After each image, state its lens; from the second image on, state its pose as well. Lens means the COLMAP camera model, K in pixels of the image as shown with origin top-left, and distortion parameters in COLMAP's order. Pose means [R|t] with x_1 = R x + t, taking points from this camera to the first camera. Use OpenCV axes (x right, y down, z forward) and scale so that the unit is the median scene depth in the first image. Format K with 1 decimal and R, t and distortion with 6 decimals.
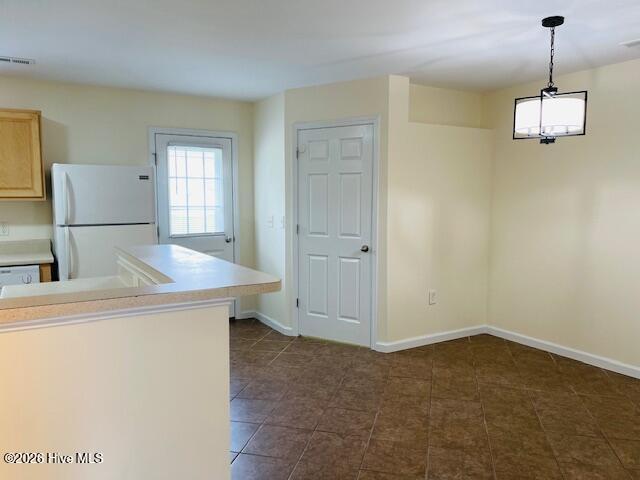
lens RADIAL K [[481.6, 0, 323.7], [0, 481.6, 240.8], [0, 0, 1]] dist [0.065010, -0.052379]
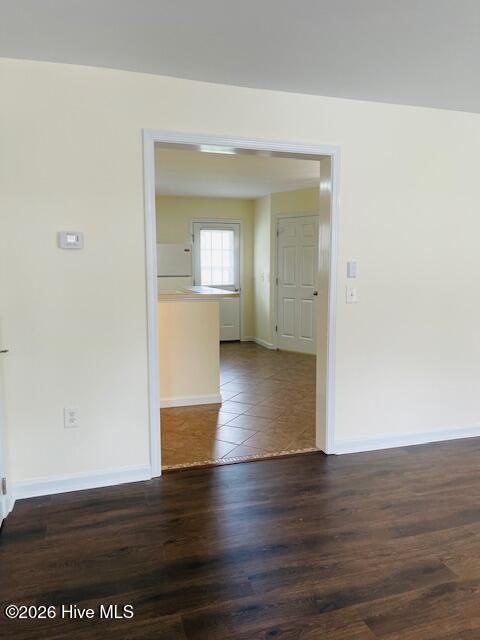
lens RADIAL K [[481.6, 0, 242.2], [0, 481.6, 321.6], [0, 0, 1]] dist [0.065010, -0.052379]
pose [[0.974470, 0.026062, -0.222999, 0.187529], [-0.019483, 0.999309, 0.031653, 0.058026], [0.223670, -0.026500, 0.974305, -0.562665]]
